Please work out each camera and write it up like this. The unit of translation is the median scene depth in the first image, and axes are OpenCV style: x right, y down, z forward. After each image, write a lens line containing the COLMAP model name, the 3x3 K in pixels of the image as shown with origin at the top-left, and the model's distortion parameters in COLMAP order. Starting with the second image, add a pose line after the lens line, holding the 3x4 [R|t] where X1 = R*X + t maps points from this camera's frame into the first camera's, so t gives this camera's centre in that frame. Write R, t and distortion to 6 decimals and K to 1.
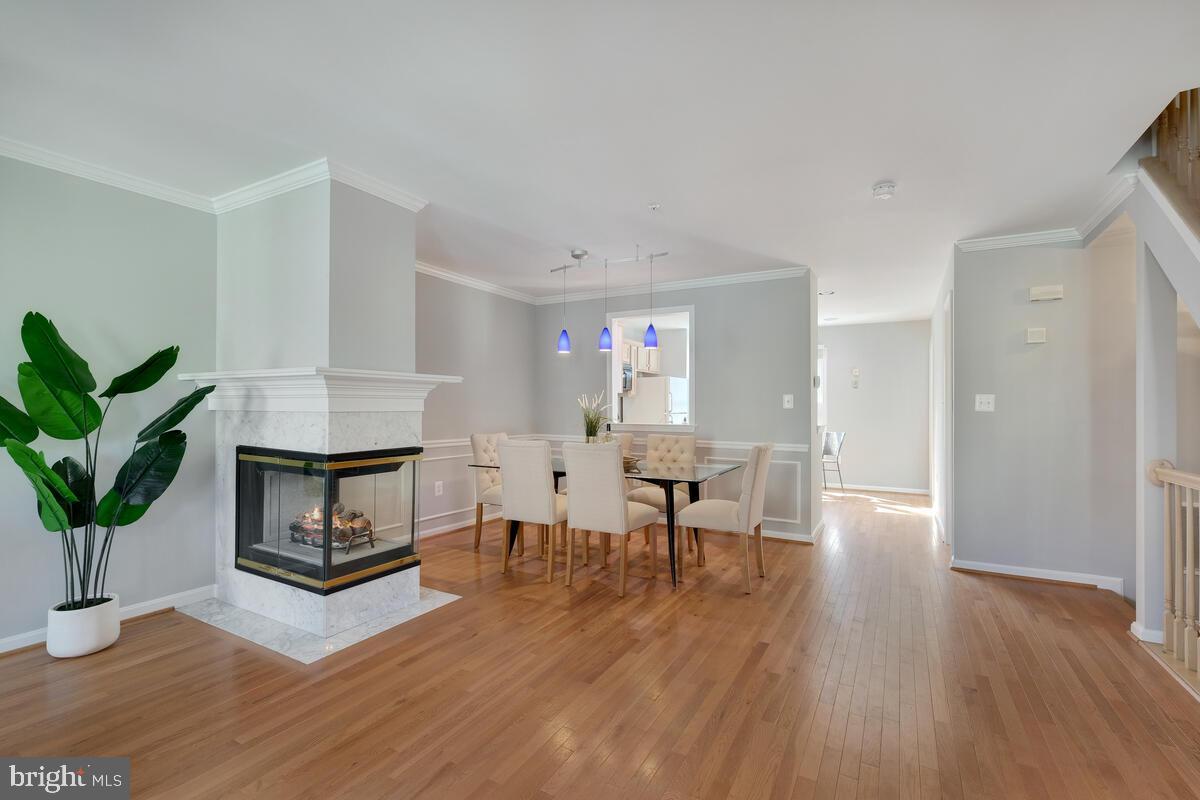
lens RADIAL K [[528.8, 0, 603.9], [0, 528.8, 402.5], [0, 0, 1]] dist [0.000519, -0.001091]
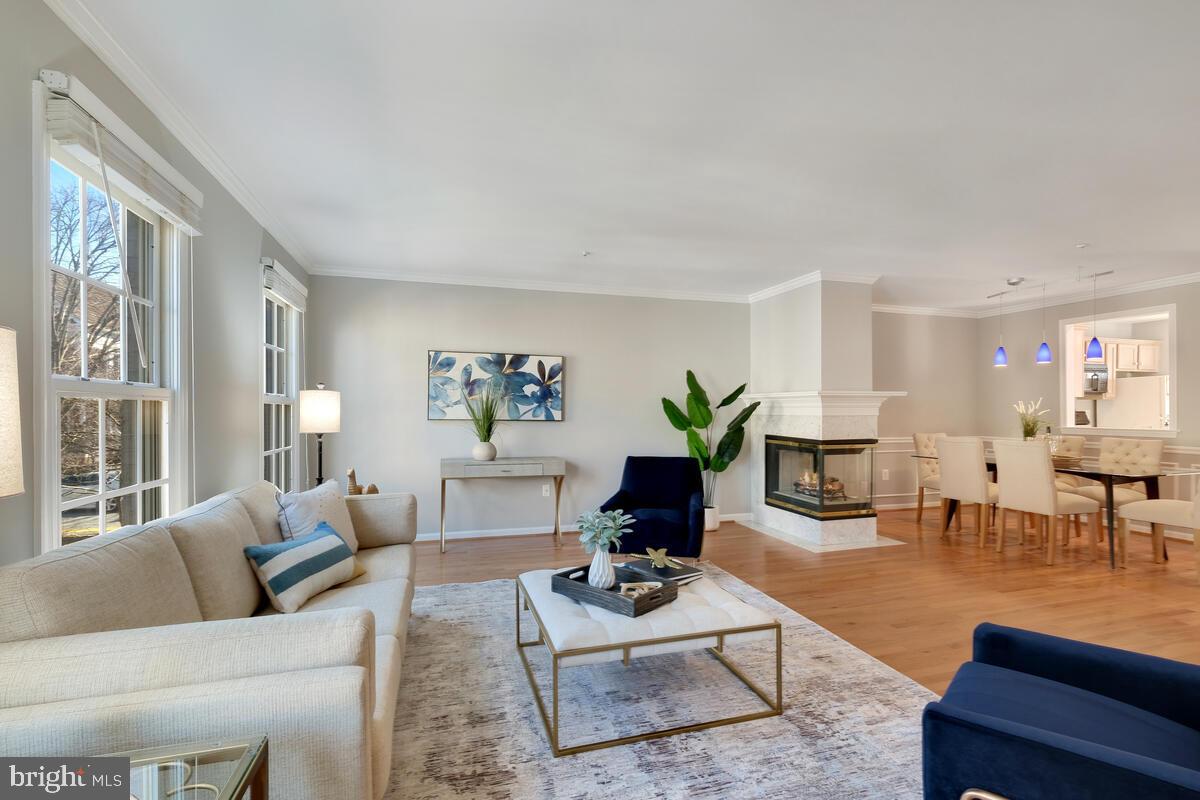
lens RADIAL K [[528.8, 0, 609.5], [0, 528.8, 412.6], [0, 0, 1]] dist [0.000519, -0.001091]
pose [[0.720900, -0.001016, -0.693038, 0.148951], [0.010487, 0.999900, 0.009443, -0.013644], [0.692960, -0.014075, 0.720839, -0.607841]]
